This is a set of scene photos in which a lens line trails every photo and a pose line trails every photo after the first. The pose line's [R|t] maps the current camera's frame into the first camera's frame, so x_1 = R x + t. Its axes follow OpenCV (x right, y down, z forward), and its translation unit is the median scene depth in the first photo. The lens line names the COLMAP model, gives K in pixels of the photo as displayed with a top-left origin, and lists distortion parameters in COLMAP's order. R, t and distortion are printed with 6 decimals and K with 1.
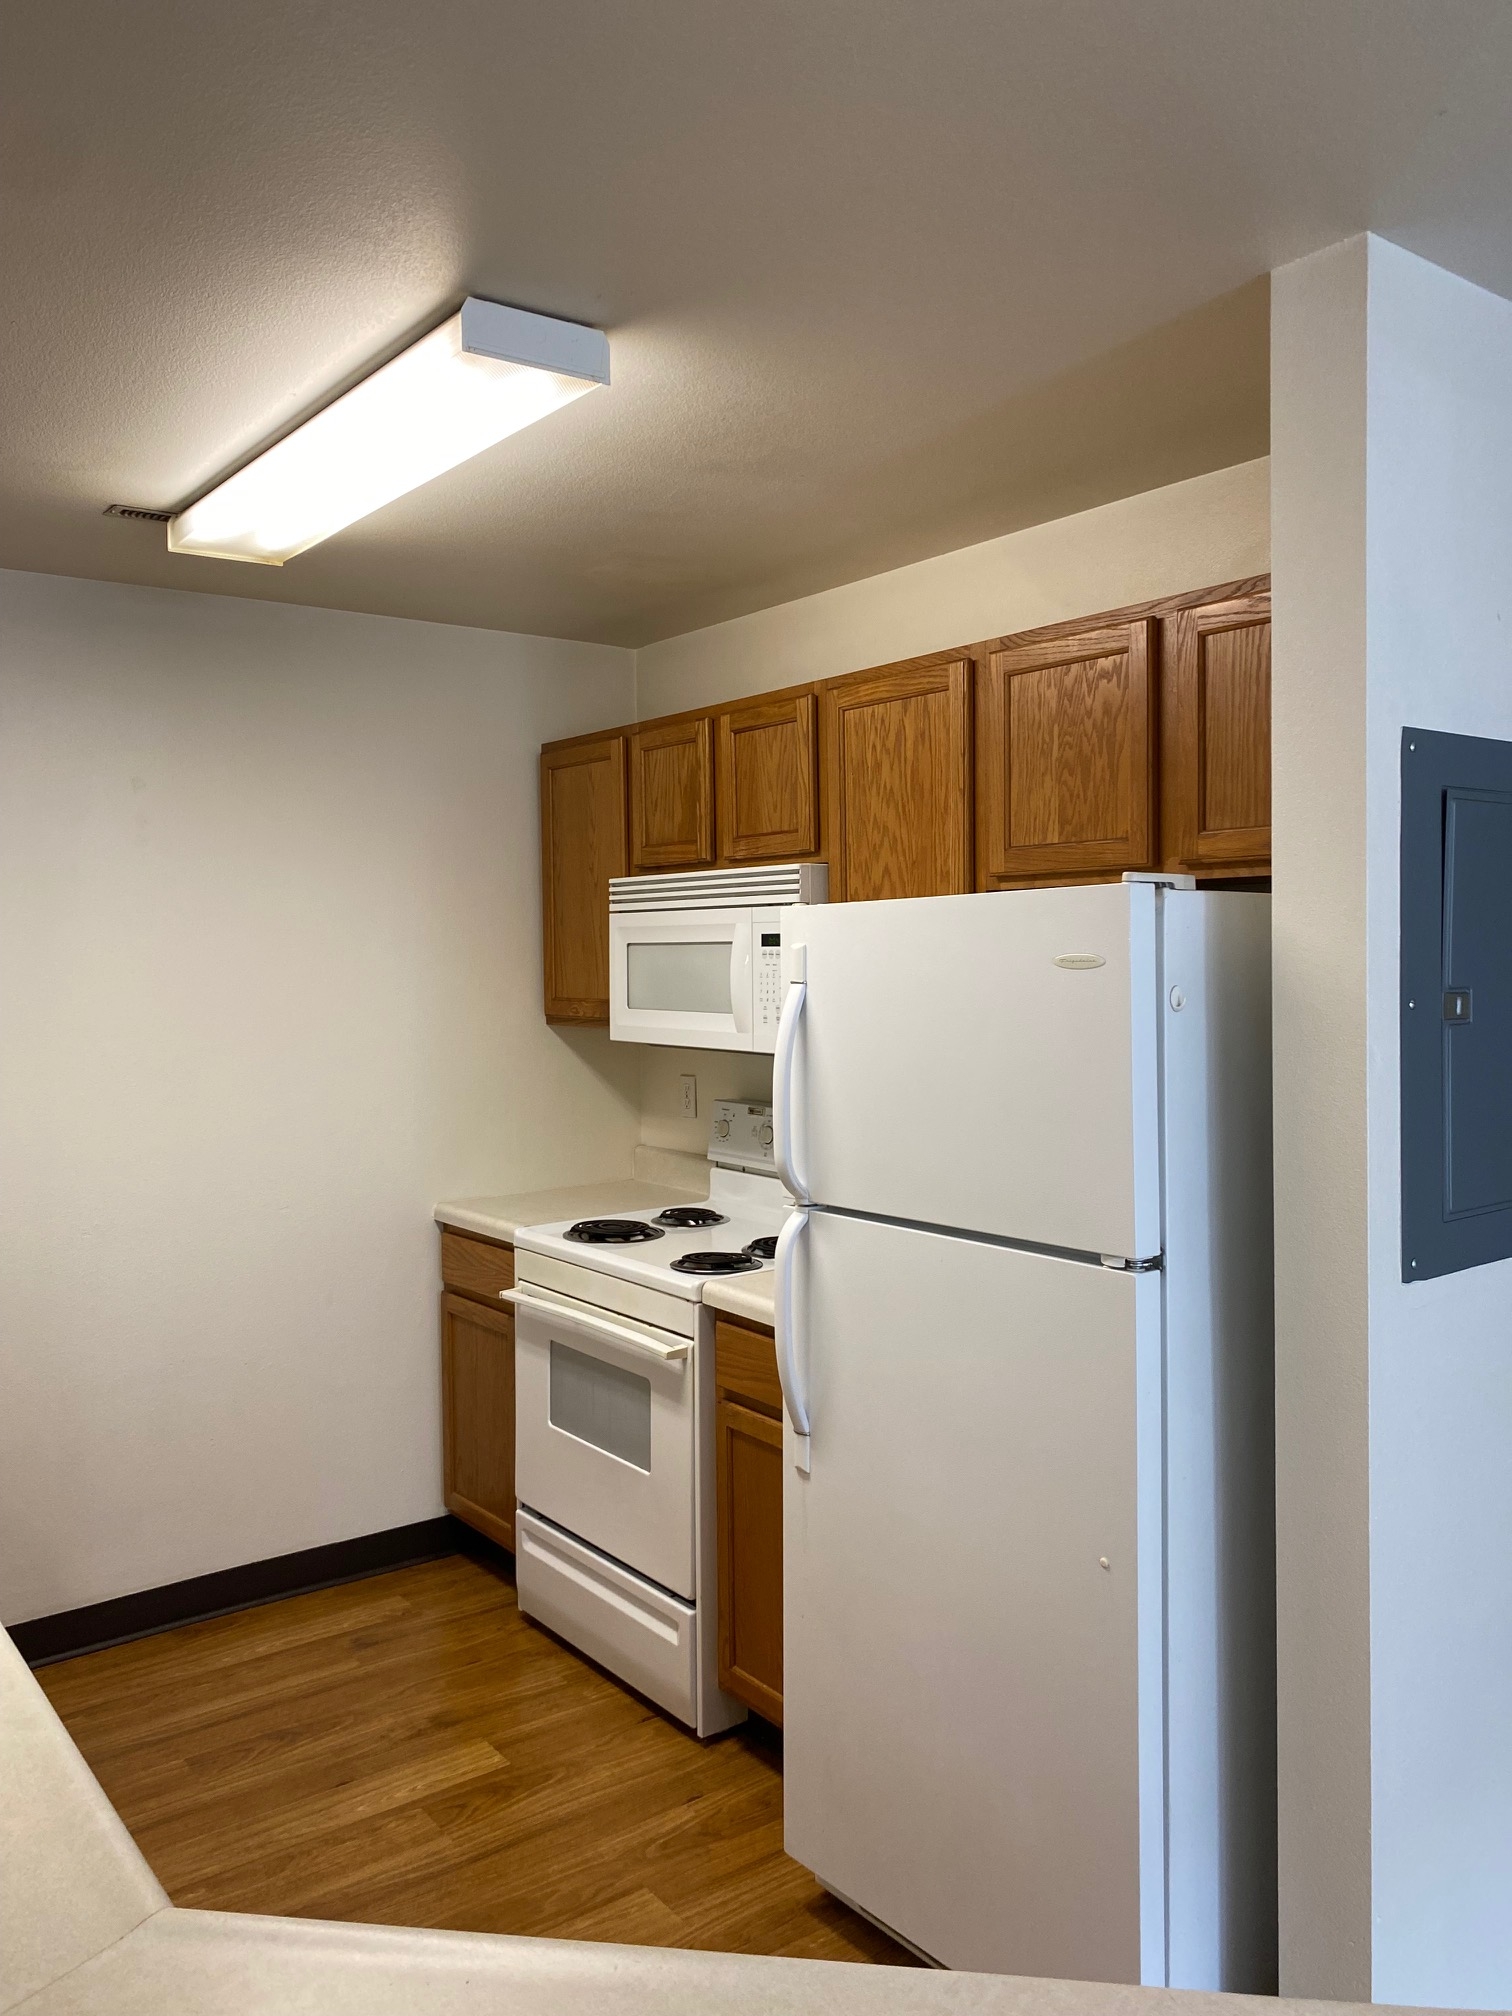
lens RADIAL K [[1531.8, 0, 755.7], [0, 1531.8, 1006.3], [0, 0, 1]] dist [0.052688, 0.001612]
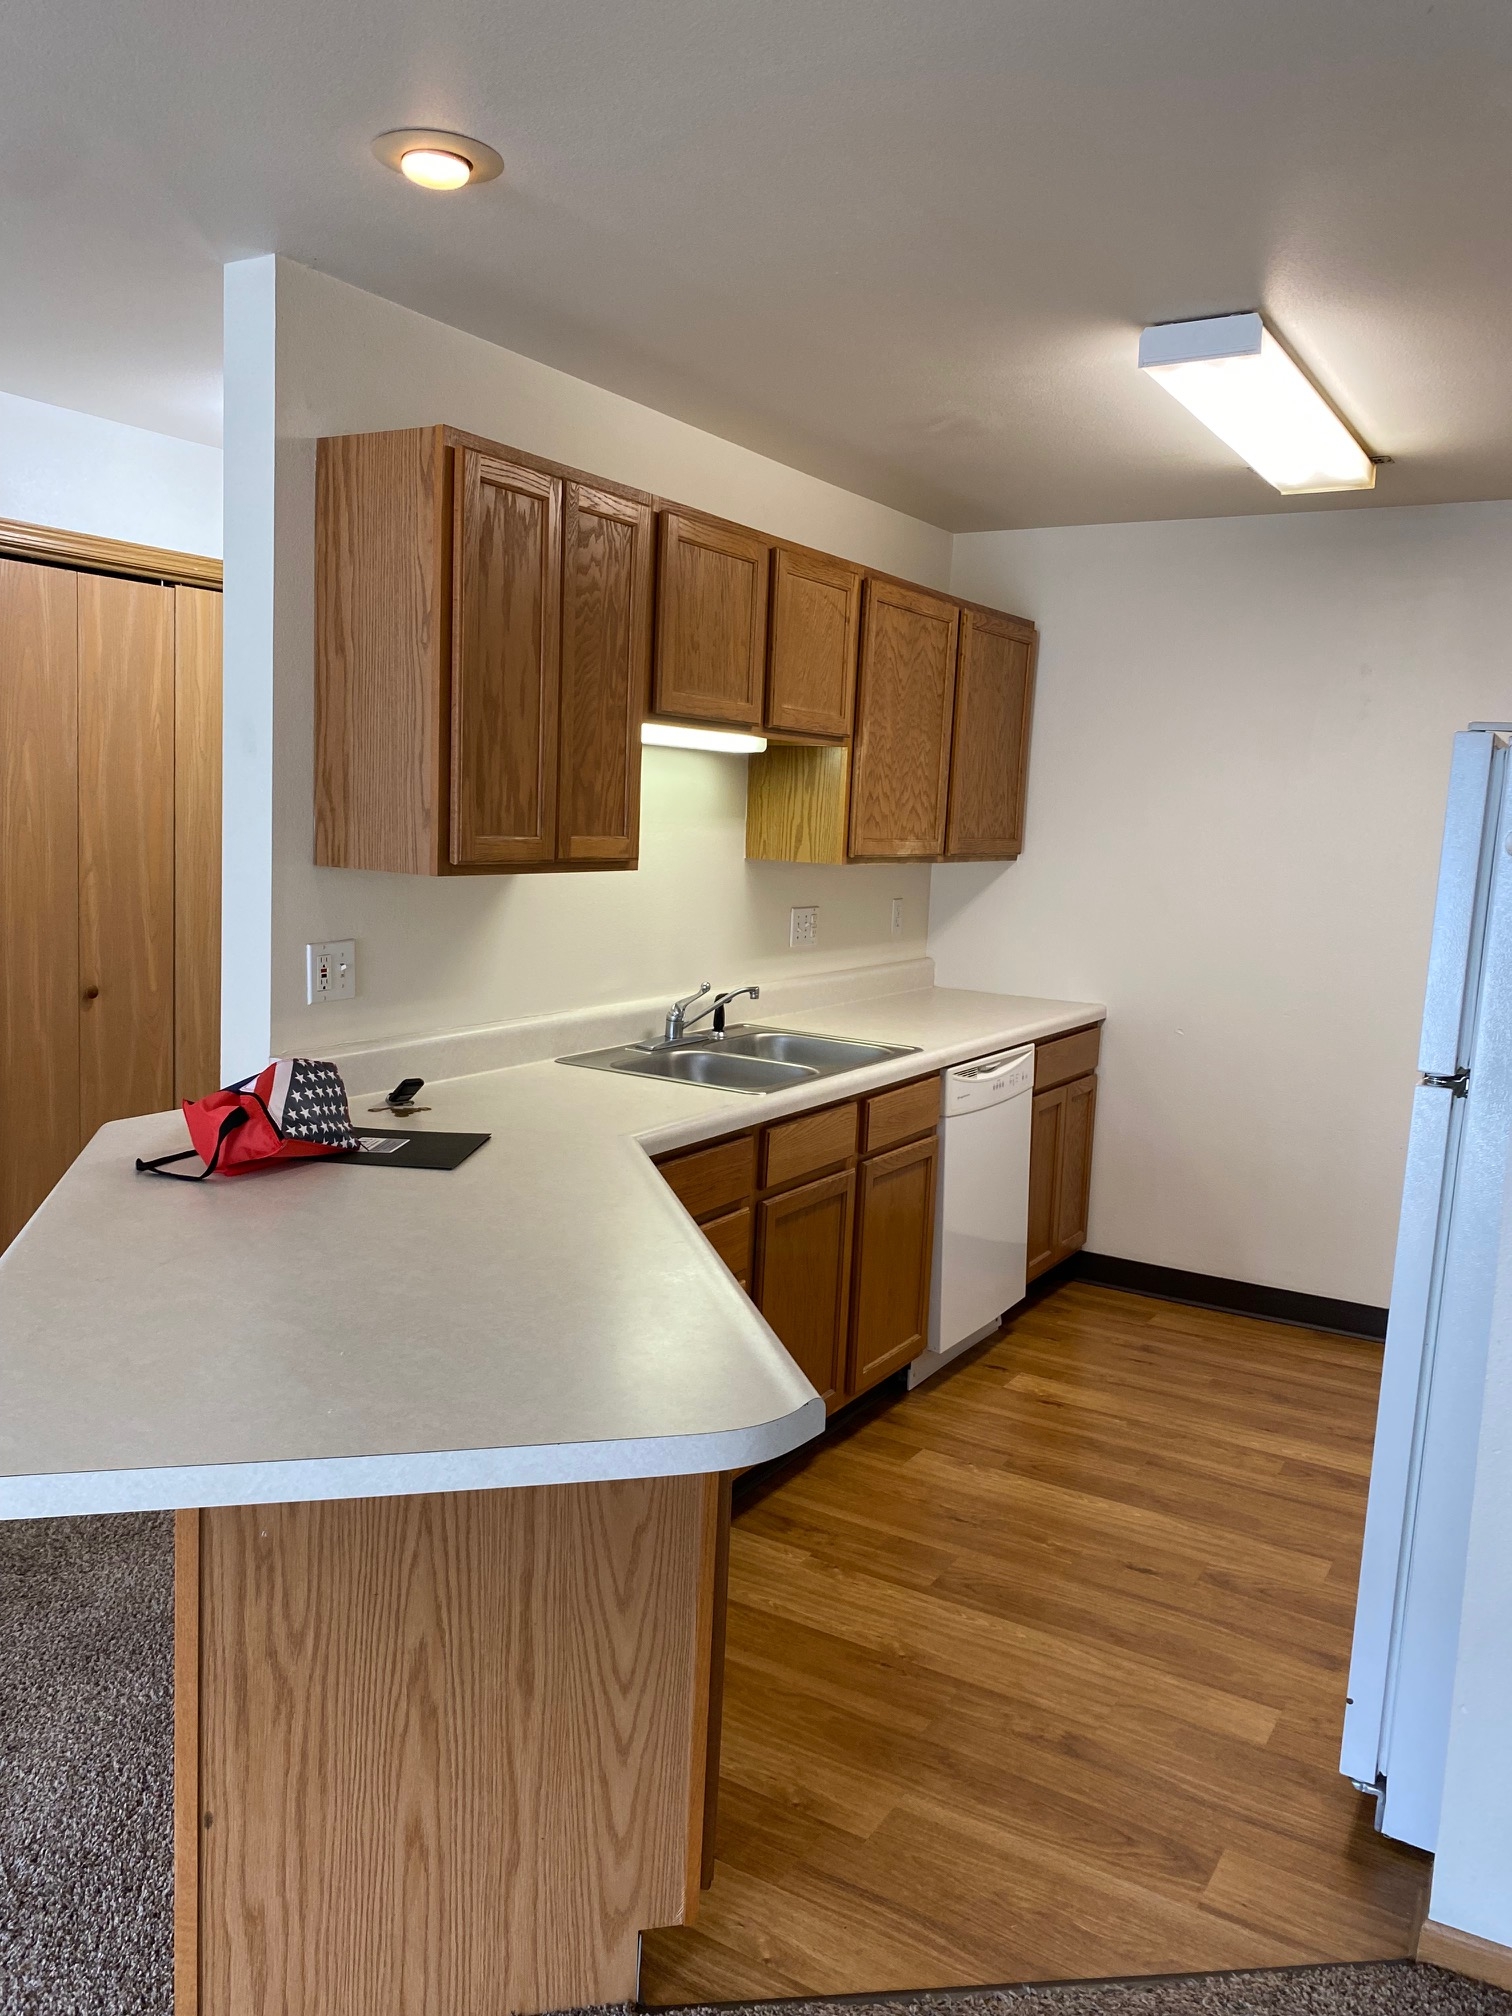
lens RADIAL K [[1531.8, 0, 756.7], [0, 1531.8, 1019.5], [0, 0, 1]] dist [0.052688, 0.001612]
pose [[0.367392, 0.142970, -0.919012, 0.718311], [-0.065839, 0.989633, 0.127637, 0.011334], [0.927733, 0.013614, 0.372996, 0.094963]]
